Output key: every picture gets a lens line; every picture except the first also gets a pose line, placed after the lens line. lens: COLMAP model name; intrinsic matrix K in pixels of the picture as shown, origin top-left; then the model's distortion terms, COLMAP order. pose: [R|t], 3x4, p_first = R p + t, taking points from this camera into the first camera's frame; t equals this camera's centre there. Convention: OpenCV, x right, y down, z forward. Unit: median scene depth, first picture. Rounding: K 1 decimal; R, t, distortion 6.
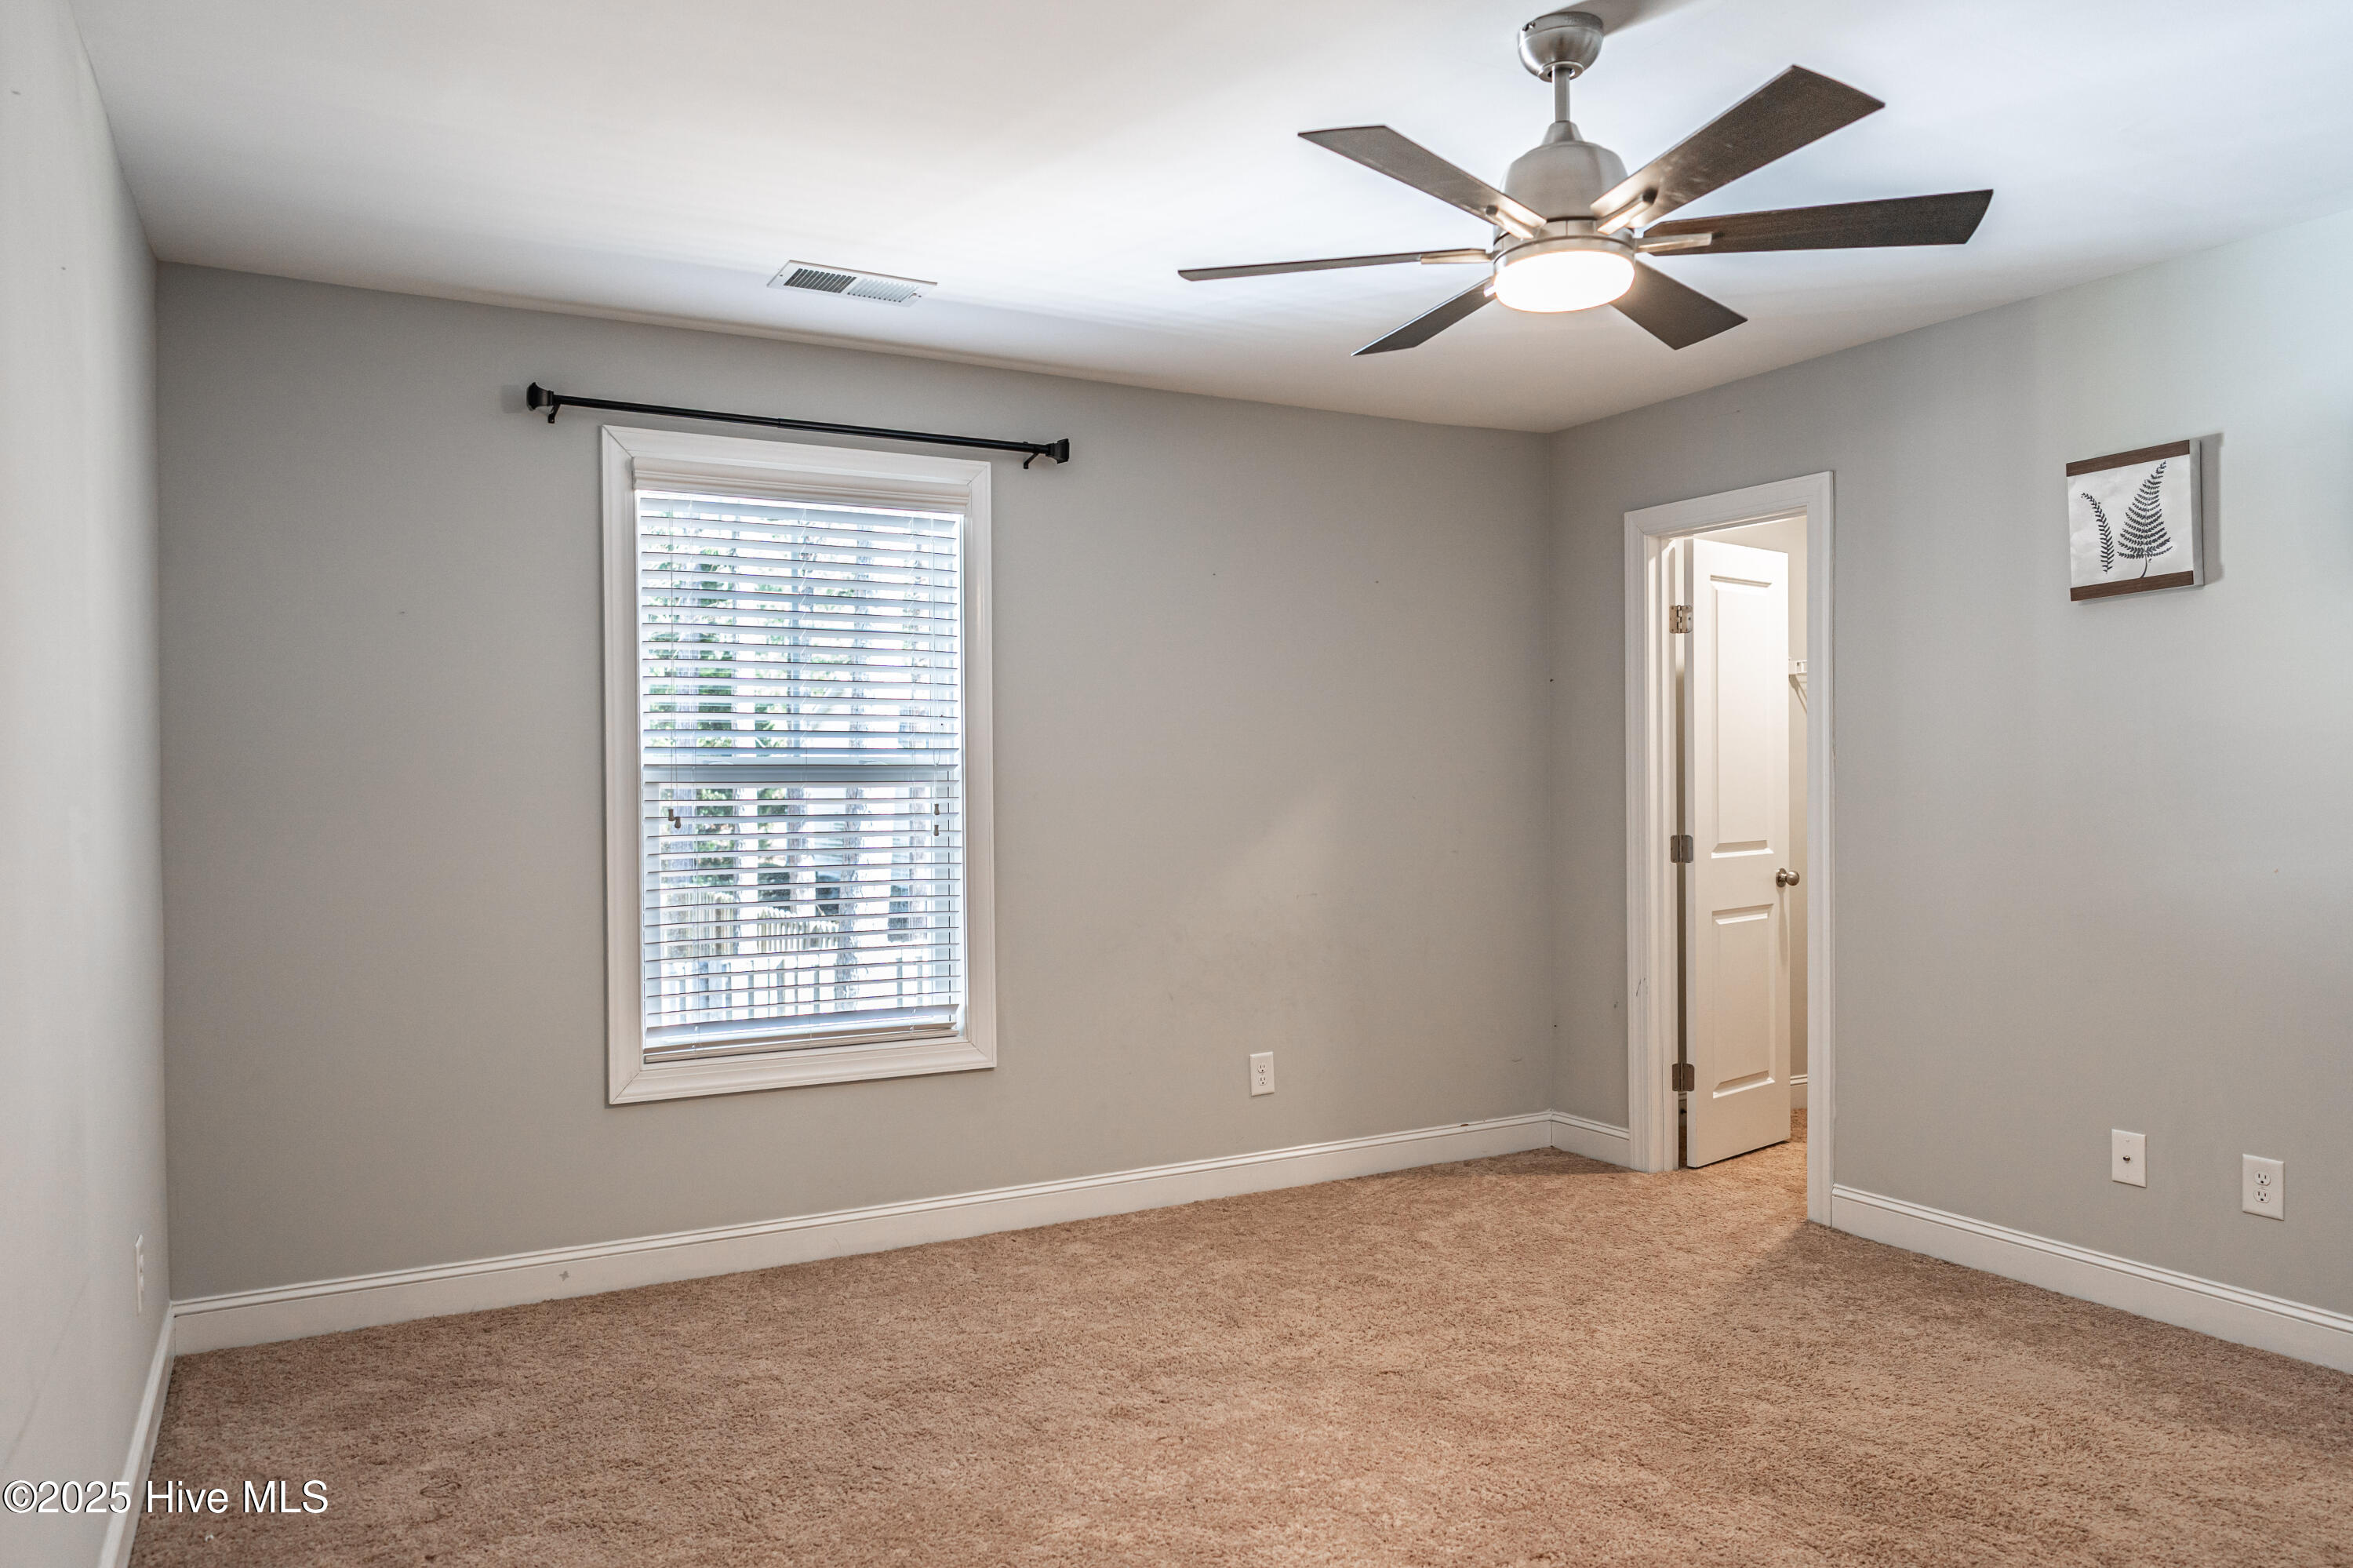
lens RADIAL K [[1578.4, 0, 1174.2], [0, 1578.4, 807.3], [0, 0, 1]] dist [-0.002609, 0.002740]
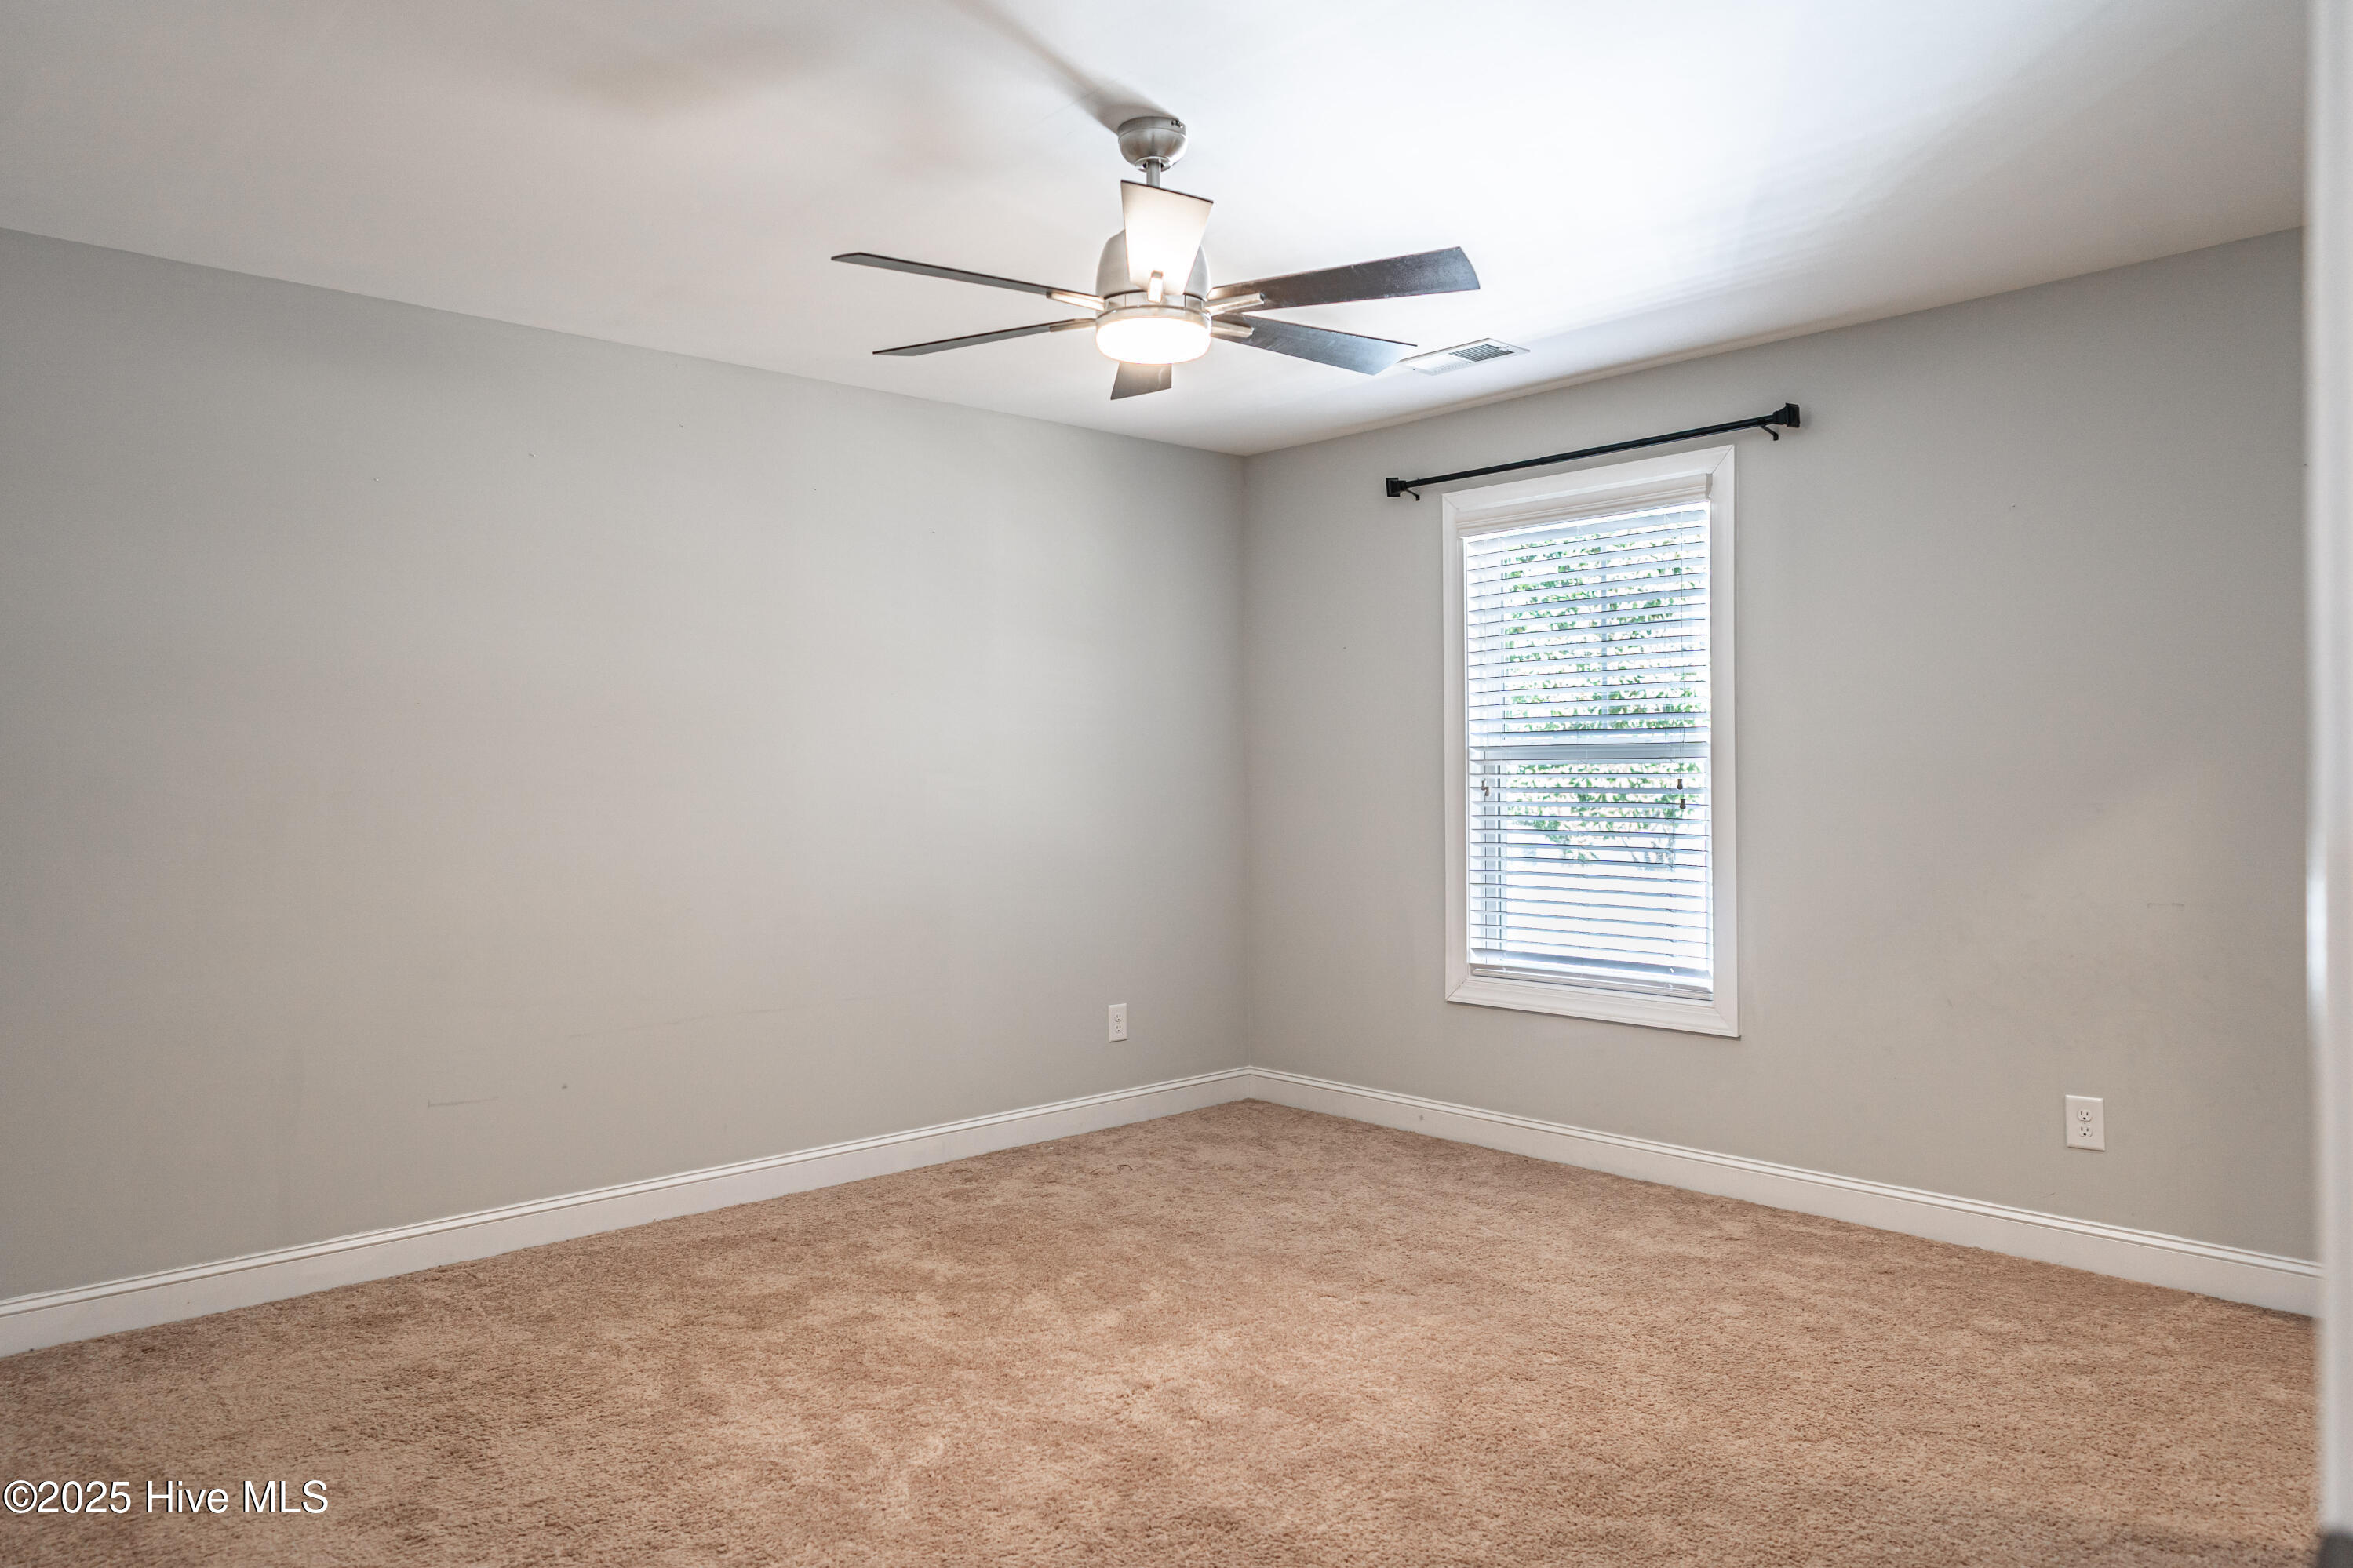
lens RADIAL K [[1578.1, 0, 1174.2], [0, 1578.1, 807.3], [0, 0, 1]] dist [-0.002609, 0.002740]
pose [[0.242613, 0.027031, -0.969747, 0.799439], [-0.008116, 0.999633, 0.025833, -0.007547], [0.970089, 0.001603, 0.242743, 0.407392]]
